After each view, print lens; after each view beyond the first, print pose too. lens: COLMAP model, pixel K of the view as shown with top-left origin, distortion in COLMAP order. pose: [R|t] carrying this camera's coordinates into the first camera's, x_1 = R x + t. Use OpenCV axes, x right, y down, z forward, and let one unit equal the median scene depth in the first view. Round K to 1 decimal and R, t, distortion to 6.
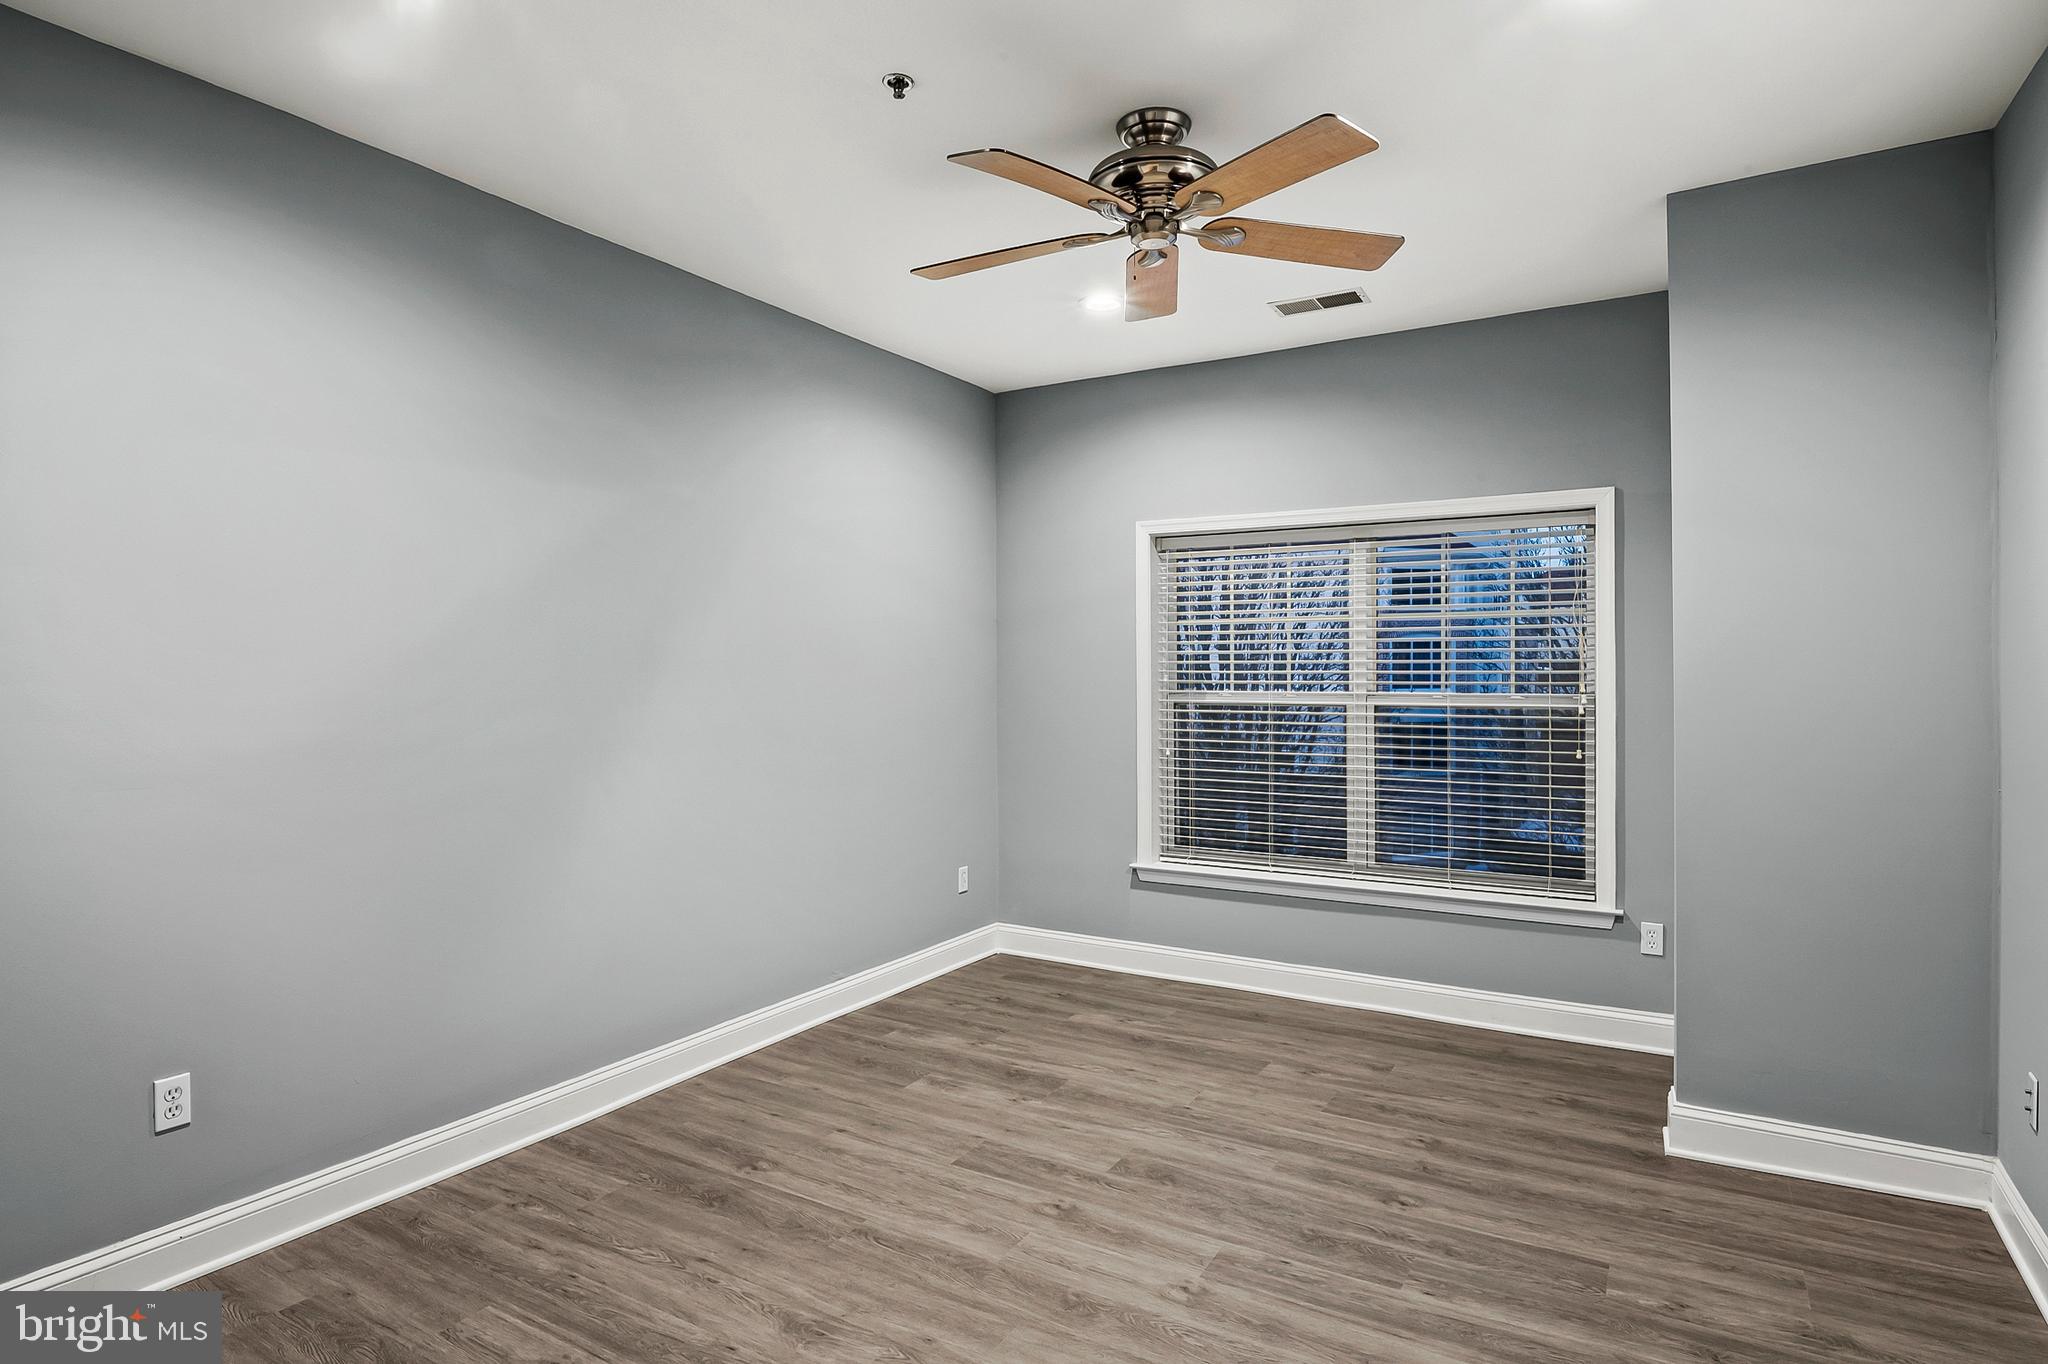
lens RADIAL K [[1113.7, 0, 1008.6], [0, 1113.7, 689.1], [0, 0, 1]] dist [-0.006100, -0.007697]
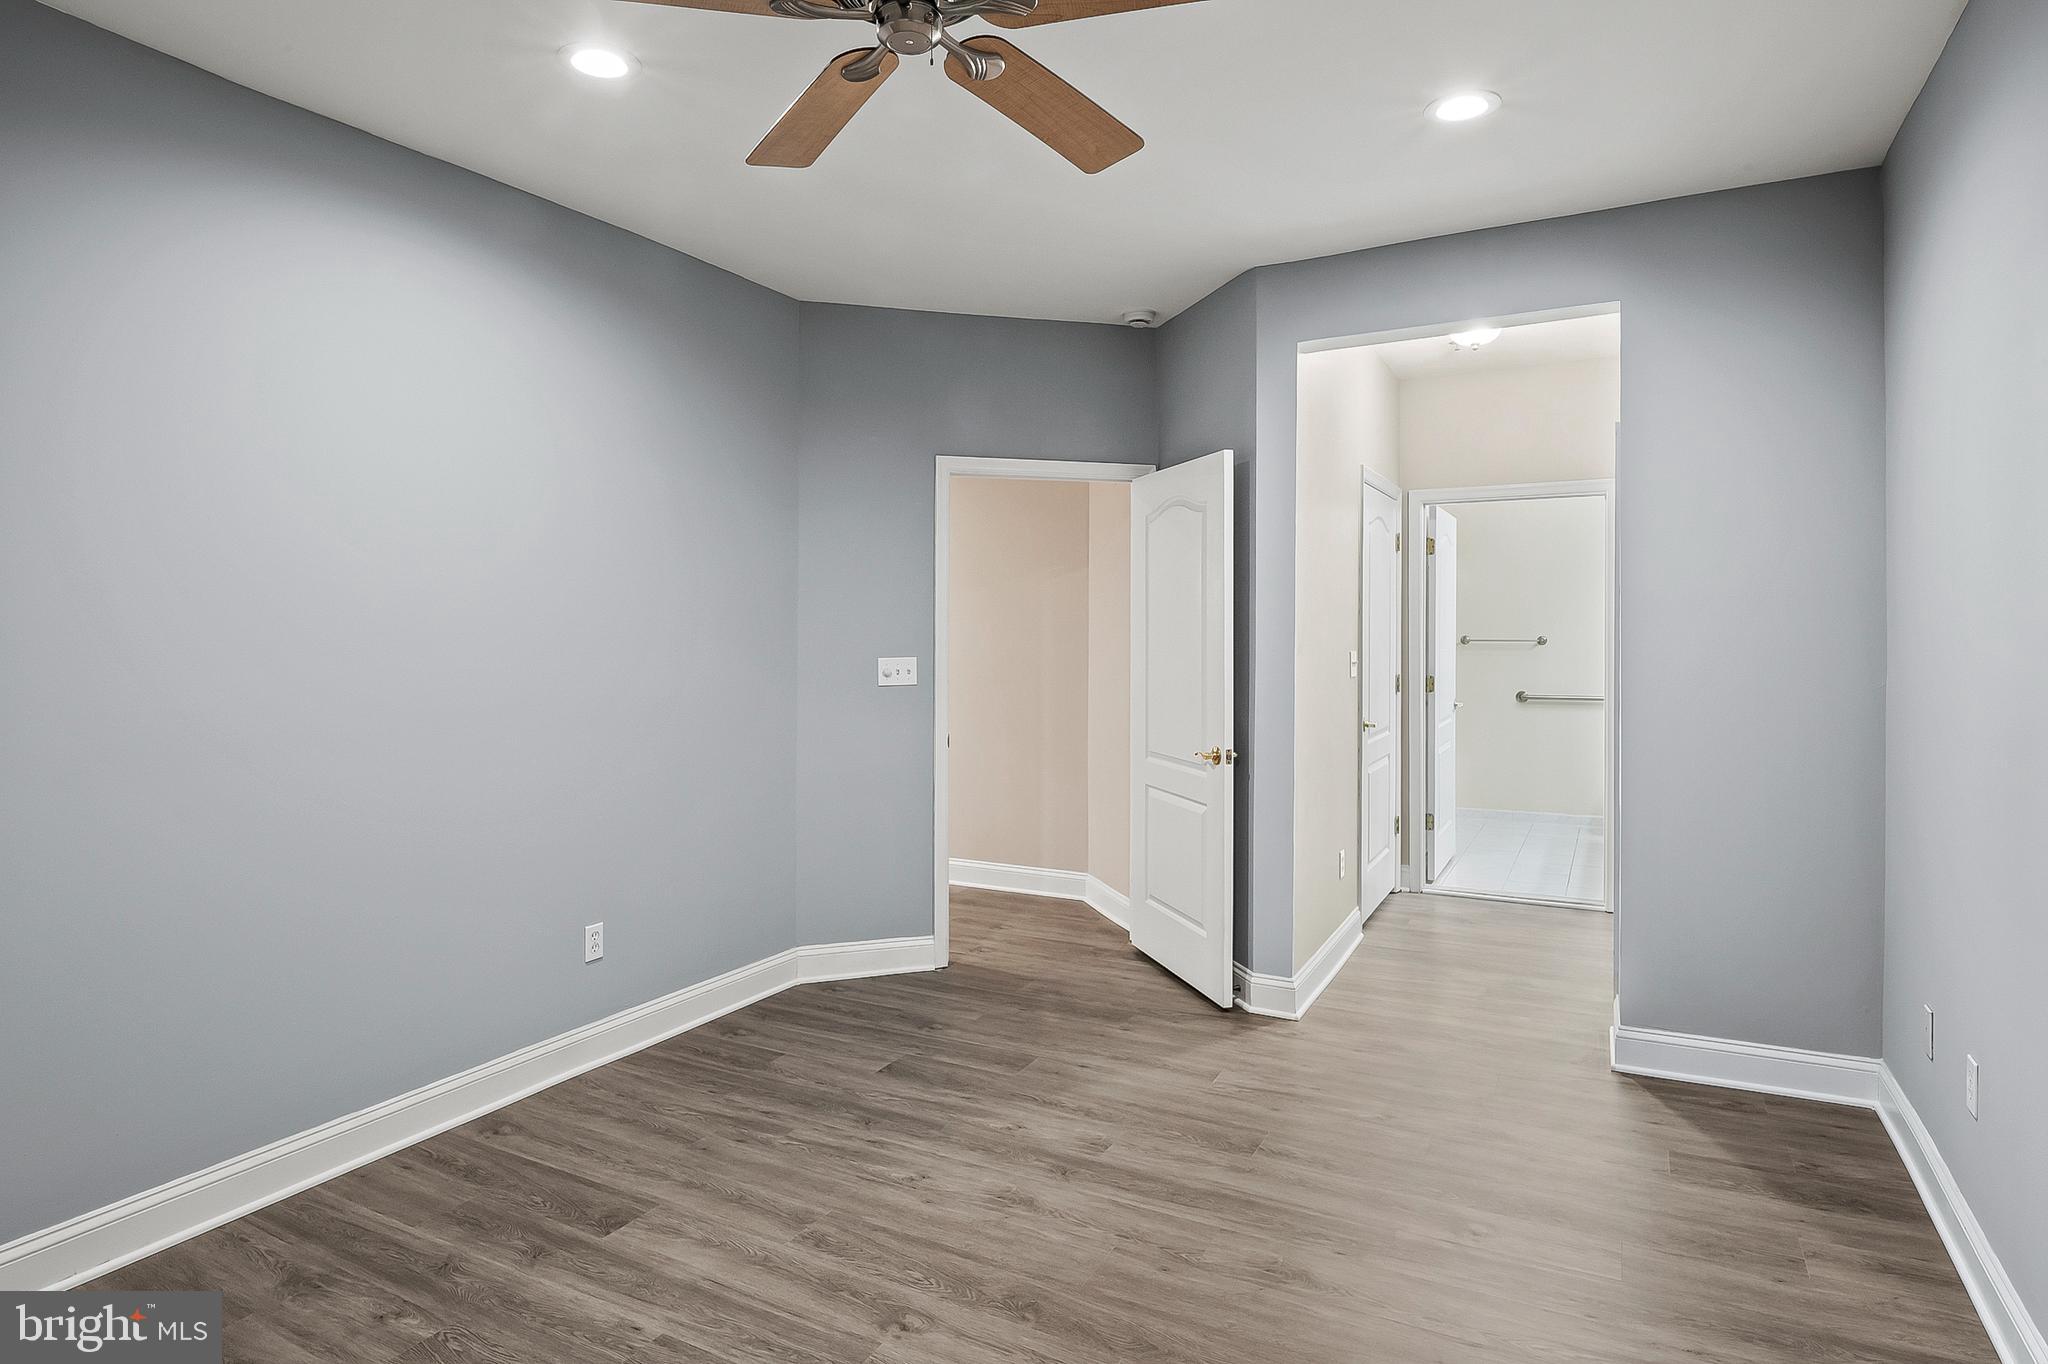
lens RADIAL K [[1113.7, 0, 1003.8], [0, 1113.7, 669.2], [0, 0, 1]] dist [-0.006100, -0.007697]
pose [[-0.999349, 0.007045, -0.035373, 0.070619], [0.004949, 0.998246, 0.058999, -0.028817], [0.035727, 0.058786, -0.997631, 1.239670]]
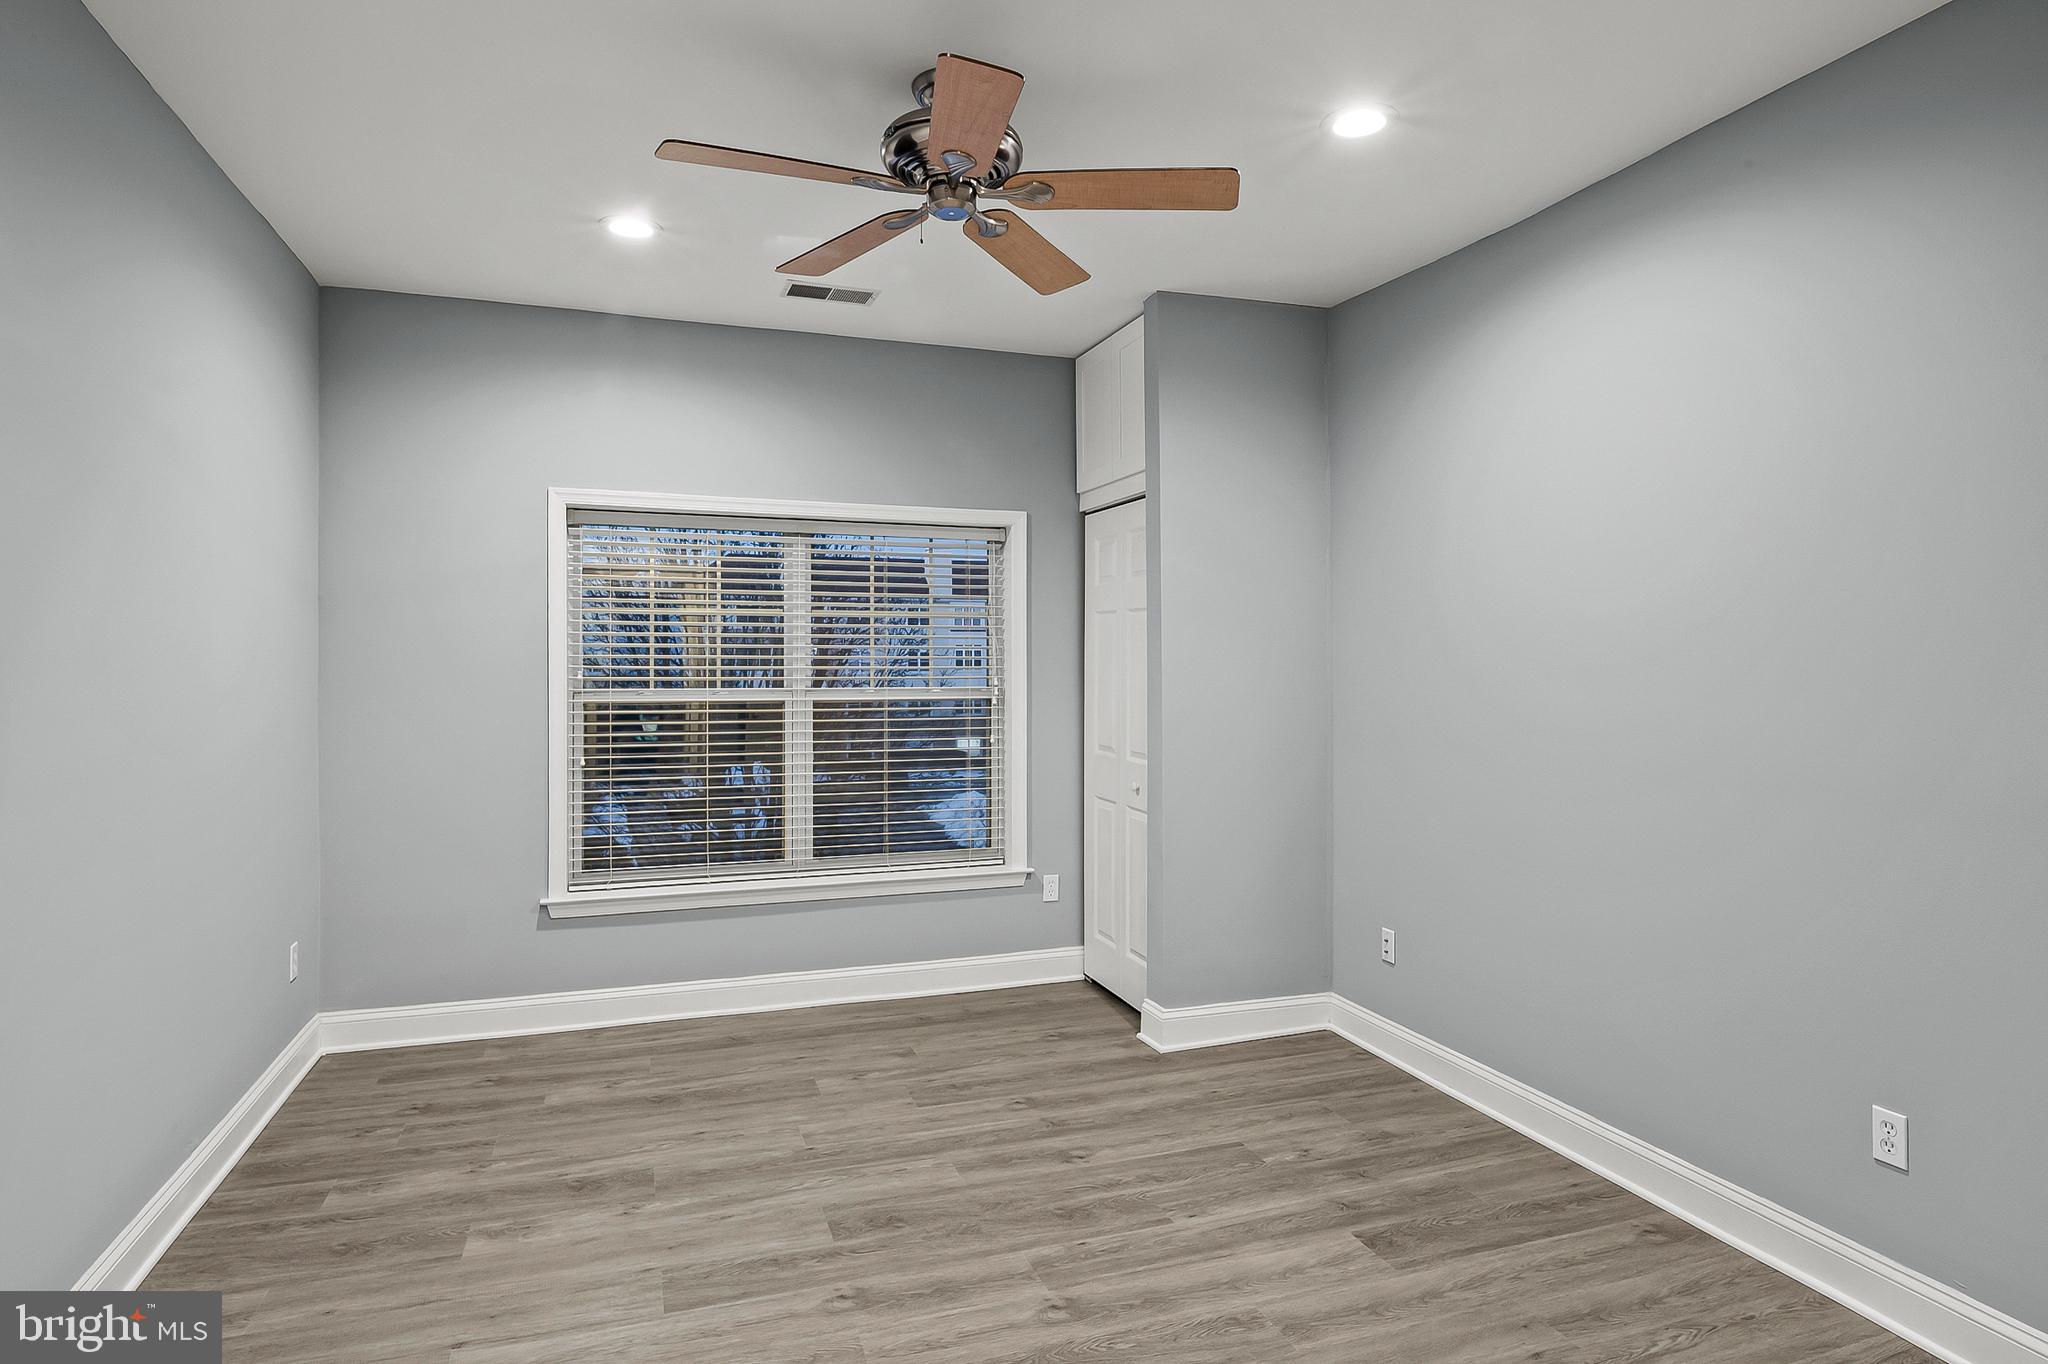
lens RADIAL K [[1113.7, 0, 1025.6], [0, 1113.7, 661.0], [0, 0, 1]] dist [-0.006100, -0.007697]
pose [[0.633222, 0.004333, 0.773958, -0.402762], [0.011848, 0.999813, -0.015291, -0.004563], [-0.773880, 0.018853, 0.633052, 0.264610]]
